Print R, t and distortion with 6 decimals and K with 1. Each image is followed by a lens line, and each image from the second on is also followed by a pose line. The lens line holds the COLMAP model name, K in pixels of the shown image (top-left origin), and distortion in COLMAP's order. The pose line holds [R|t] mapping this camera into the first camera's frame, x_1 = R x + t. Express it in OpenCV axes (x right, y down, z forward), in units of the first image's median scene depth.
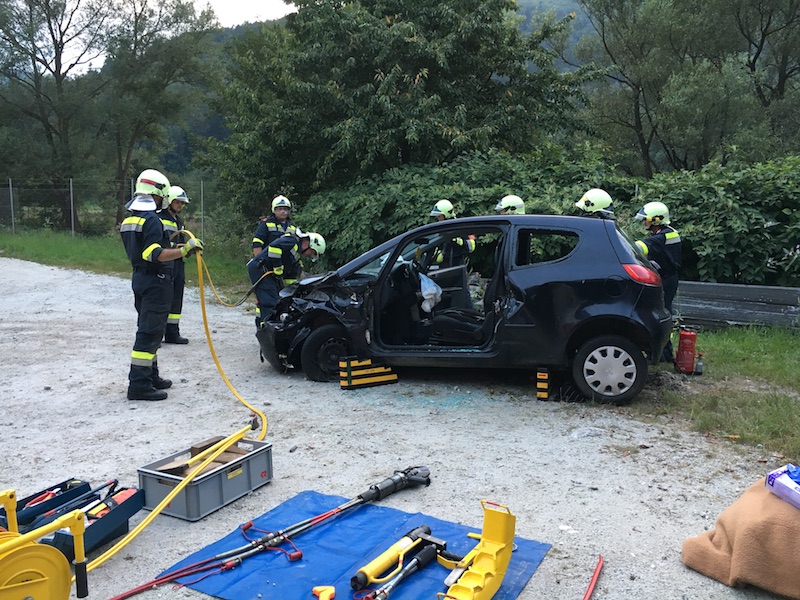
lens RADIAL K [[676.6, 0, 400.0], [0, 676.6, 300.0], [0, 0, 1]] dist [0.096614, -0.121615]
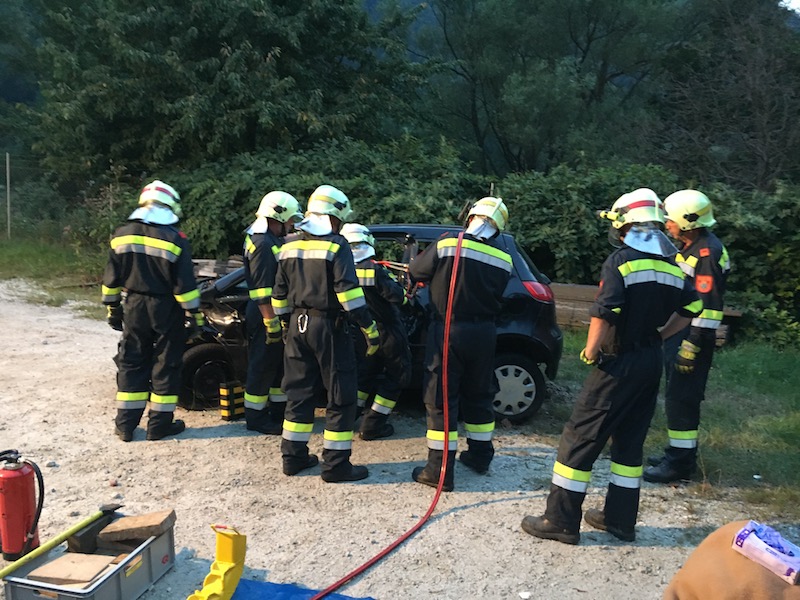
lens RADIAL K [[676.6, 0, 400.0], [0, 676.6, 300.0], [0, 0, 1]] dist [0.096614, -0.121615]
pose [[0.969364, -0.007046, 0.245529, -0.033930], [-0.000603, 0.999517, 0.031064, -0.022313], [-0.245630, -0.030260, 0.968891, 0.038378]]
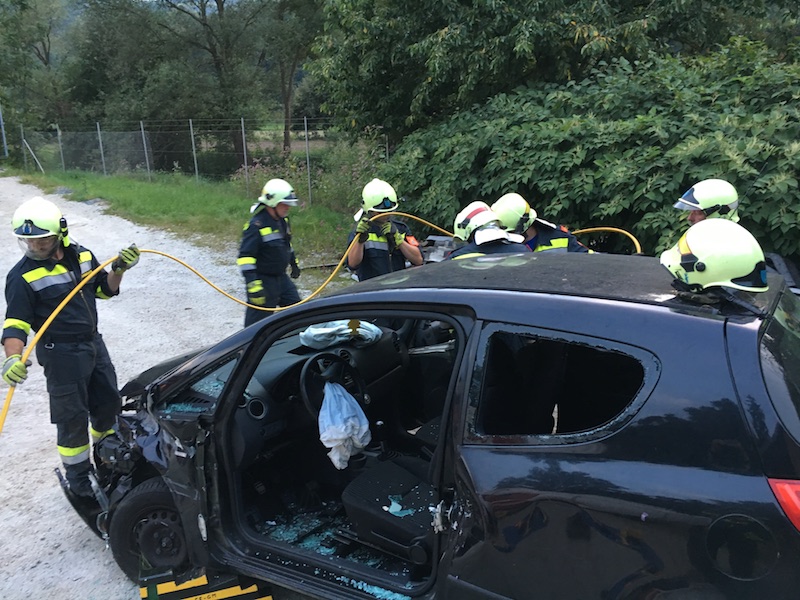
lens RADIAL K [[676.6, 0, 400.0], [0, 676.6, 300.0], [0, 0, 1]] dist [0.096614, -0.121615]
pose [[0.958185, 0.018918, -0.285523, 0.100707], [0.019053, 0.991380, 0.129624, -0.075222], [0.285514, -0.129644, 0.949565, 0.260108]]
